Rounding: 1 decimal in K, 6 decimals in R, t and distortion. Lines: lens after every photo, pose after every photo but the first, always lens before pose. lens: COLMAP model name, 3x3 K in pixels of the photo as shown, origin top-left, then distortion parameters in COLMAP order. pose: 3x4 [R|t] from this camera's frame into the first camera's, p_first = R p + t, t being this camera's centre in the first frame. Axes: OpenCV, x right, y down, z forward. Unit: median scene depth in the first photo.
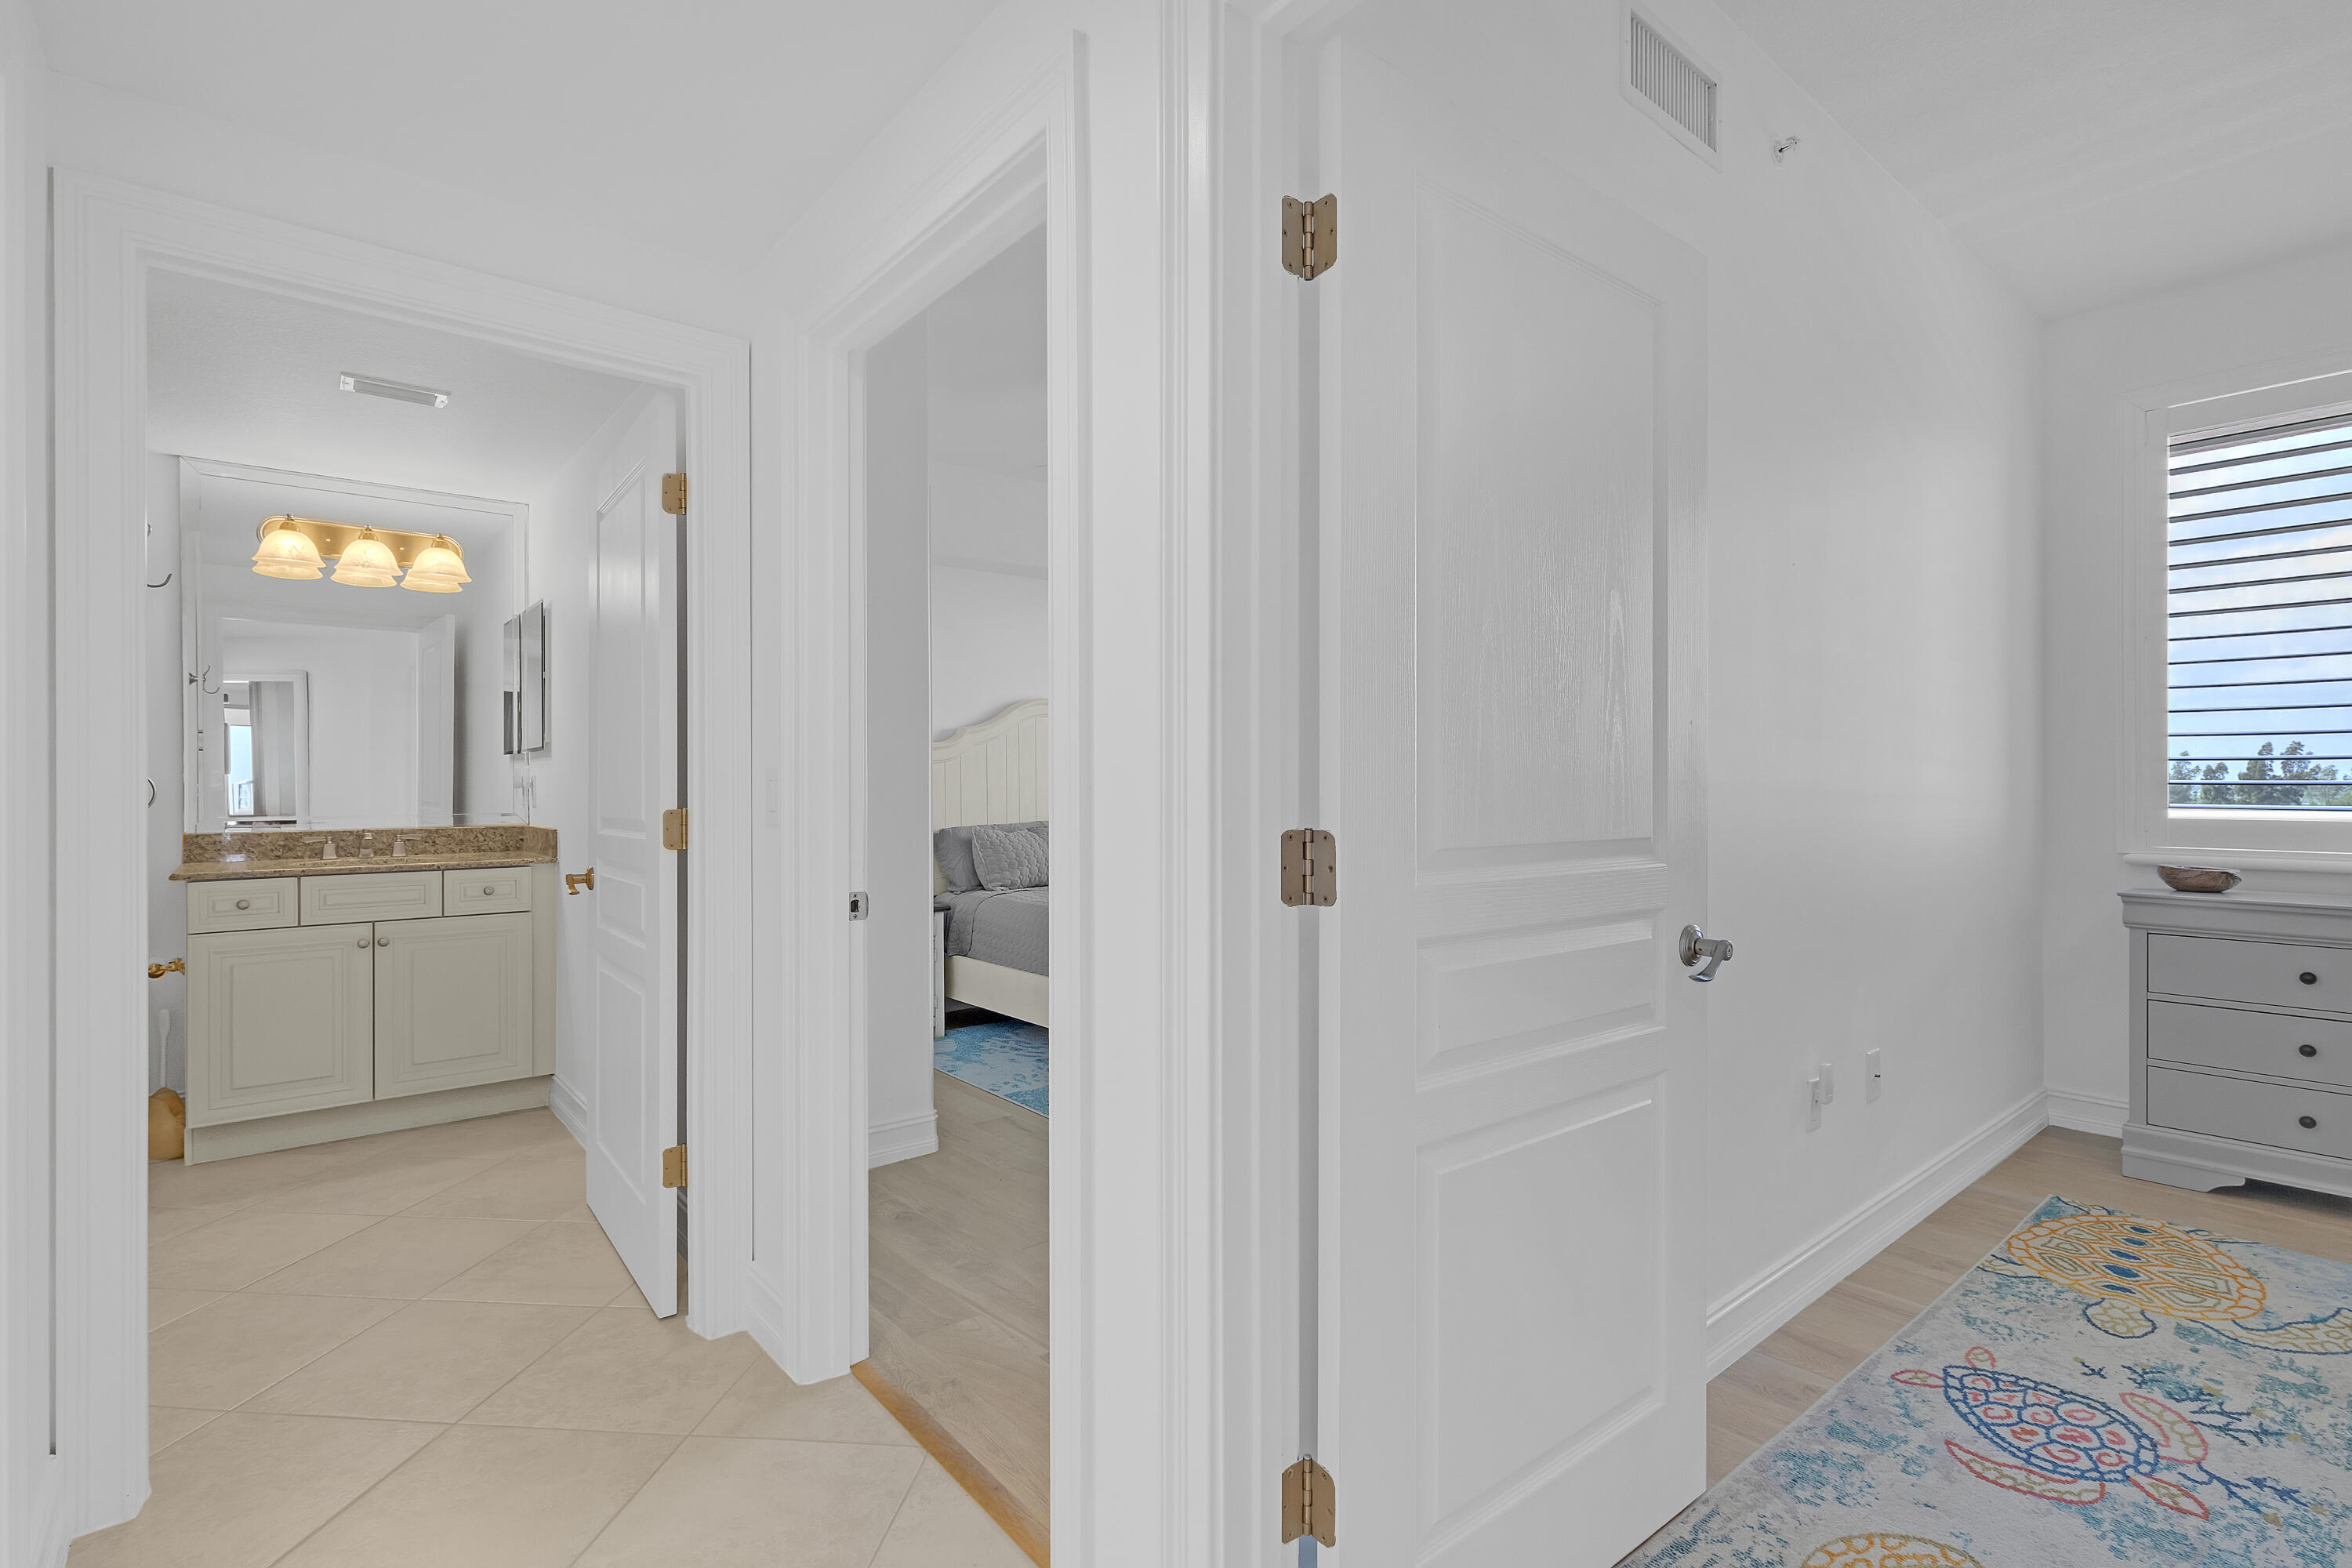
lens RADIAL K [[1106.8, 0, 1158.5], [0, 1106.8, 774.0], [0, 0, 1]] dist [0.005446, 0.001331]
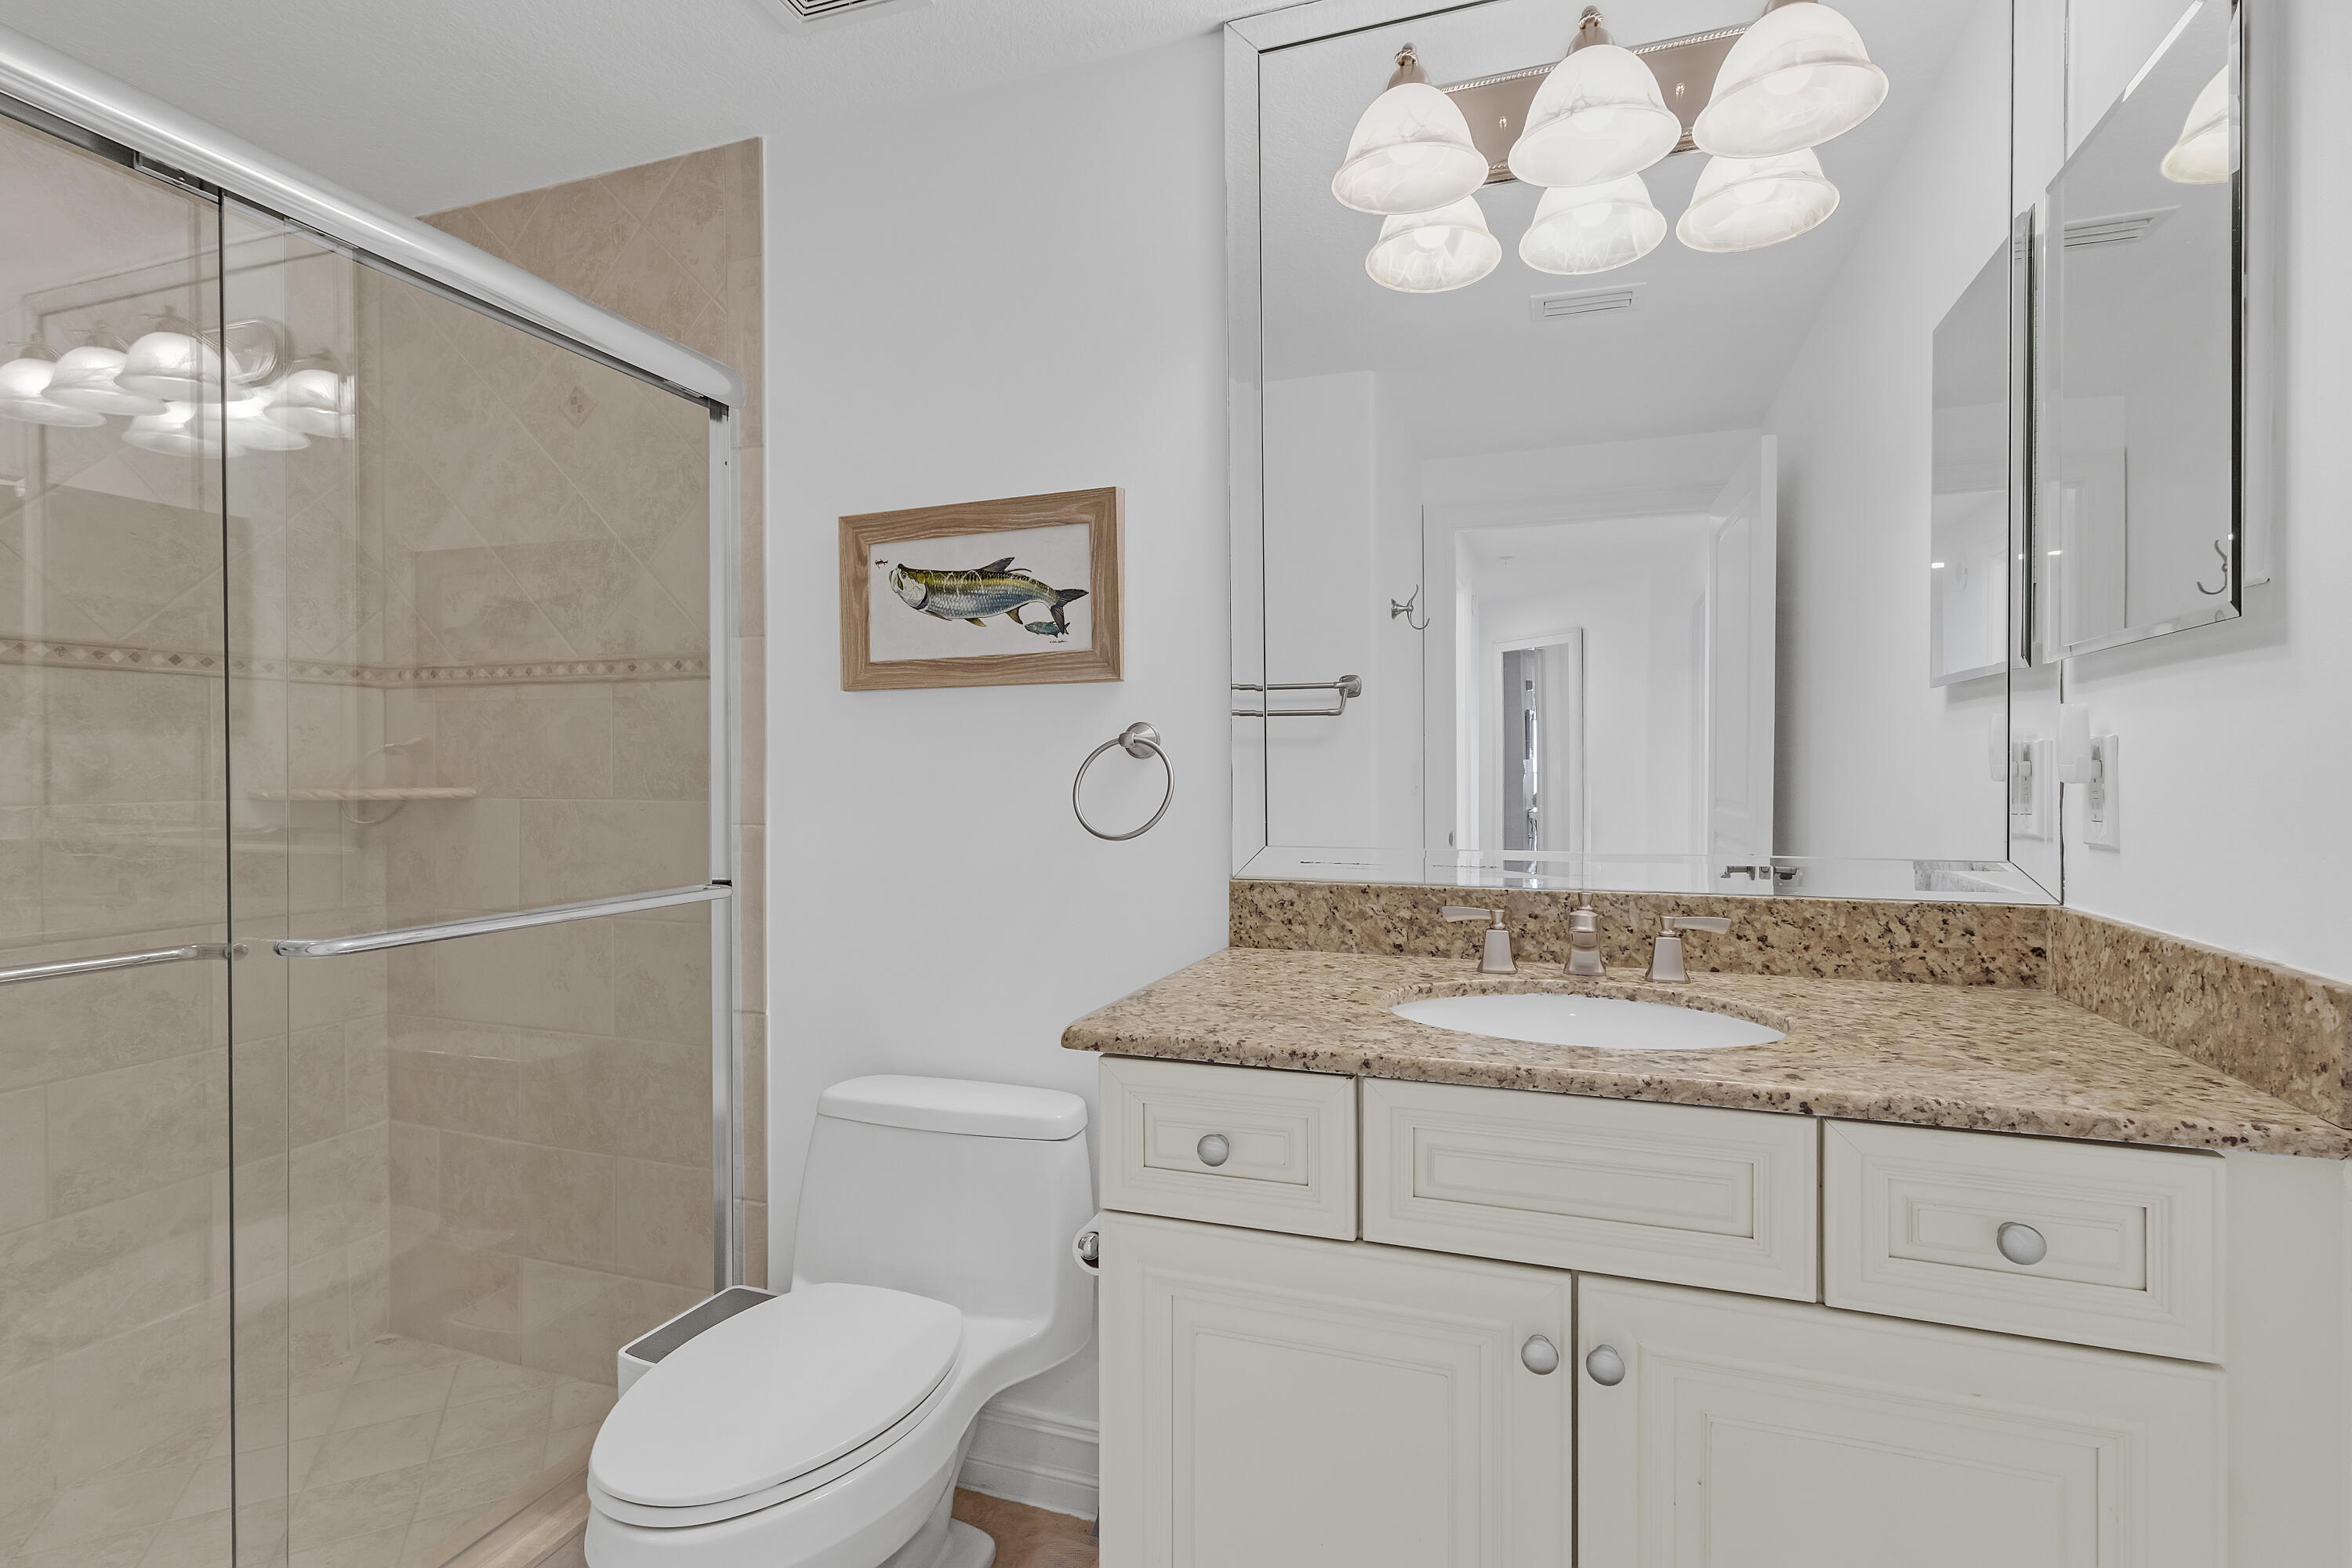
lens RADIAL K [[1106.8, 0, 1168.6], [0, 1106.8, 771.5], [0, 0, 1]] dist [0.005446, 0.001331]
pose [[0.505035, 0.000566, -0.863099, -0.436399], [0.005873, 0.999974, 0.004092, 0.007491], [0.863079, -0.007136, 0.505019, 0.649118]]
